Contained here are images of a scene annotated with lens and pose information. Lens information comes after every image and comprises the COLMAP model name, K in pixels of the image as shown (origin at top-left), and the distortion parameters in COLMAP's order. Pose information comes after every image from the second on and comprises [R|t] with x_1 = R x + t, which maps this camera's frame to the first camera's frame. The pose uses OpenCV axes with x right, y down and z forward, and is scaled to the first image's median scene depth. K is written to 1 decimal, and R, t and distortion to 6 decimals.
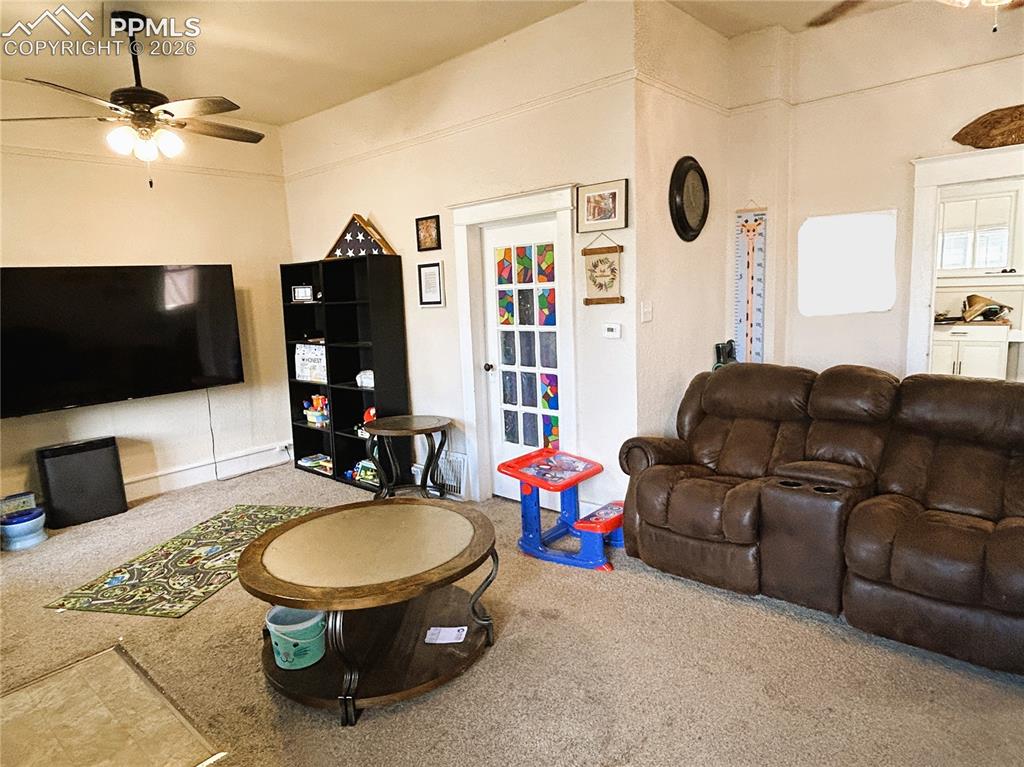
lens RADIAL K [[604.7, 0, 512.0], [0, 604.7, 383.5], [0, 0, 1]] dist [-0.000081, -0.000303]
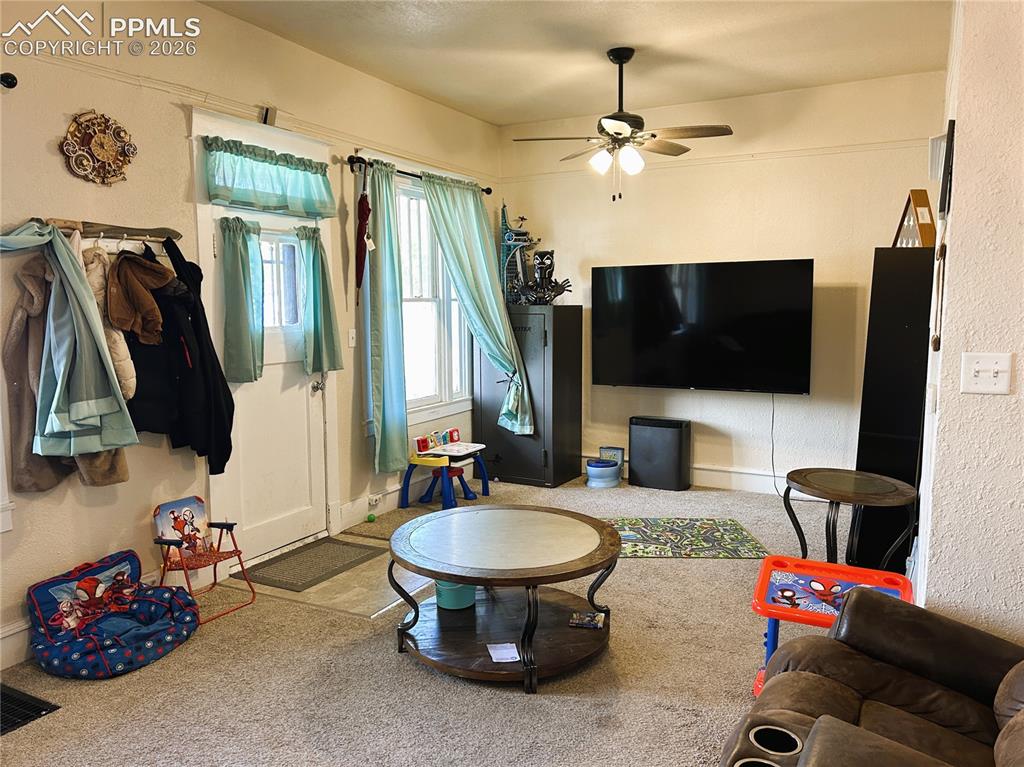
lens RADIAL K [[767.3, 0, 512.0], [0, 767.3, 383.5], [0, 0, 1]] dist [0.080110, -0.115133]
pose [[0.224541, 0.156042, -0.961890, 0.728847], [-0.151931, 0.980630, 0.123615, -0.125022], [0.962548, 0.118385, 0.243900, 0.444616]]
